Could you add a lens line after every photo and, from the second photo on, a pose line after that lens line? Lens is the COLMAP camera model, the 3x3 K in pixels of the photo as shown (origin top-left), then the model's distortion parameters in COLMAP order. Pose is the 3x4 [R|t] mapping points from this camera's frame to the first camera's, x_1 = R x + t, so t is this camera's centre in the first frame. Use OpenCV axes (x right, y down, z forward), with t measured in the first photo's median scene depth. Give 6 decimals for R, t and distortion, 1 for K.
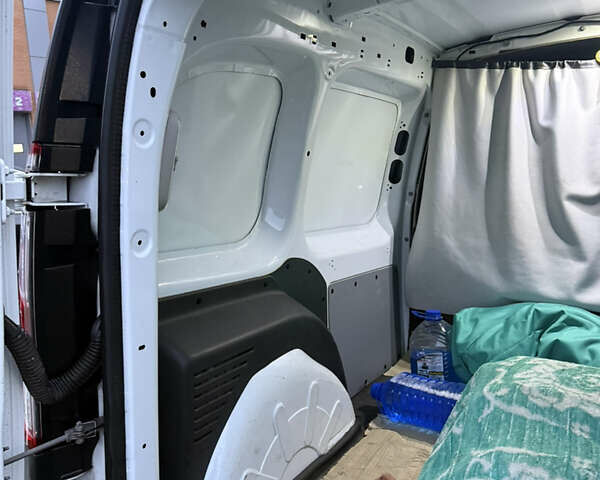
lens RADIAL K [[556.5, 0, 280.4], [0, 556.5, 239.6], [0, 0, 1]] dist [0.120689, -0.228959]
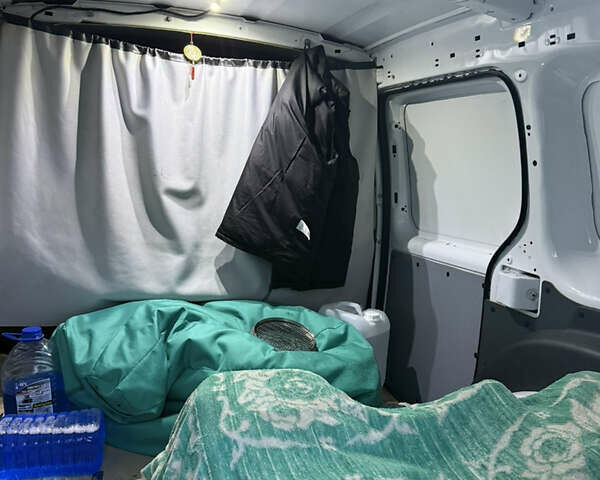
lens RADIAL K [[556.5, 0, 280.4], [0, 556.5, 239.6], [0, 0, 1]] dist [0.120689, -0.228959]
pose [[0.616691, -0.060363, 0.784888, -0.140639], [0.022252, 0.997994, 0.059269, -0.042479], [-0.786891, -0.019085, 0.616797, 0.225649]]
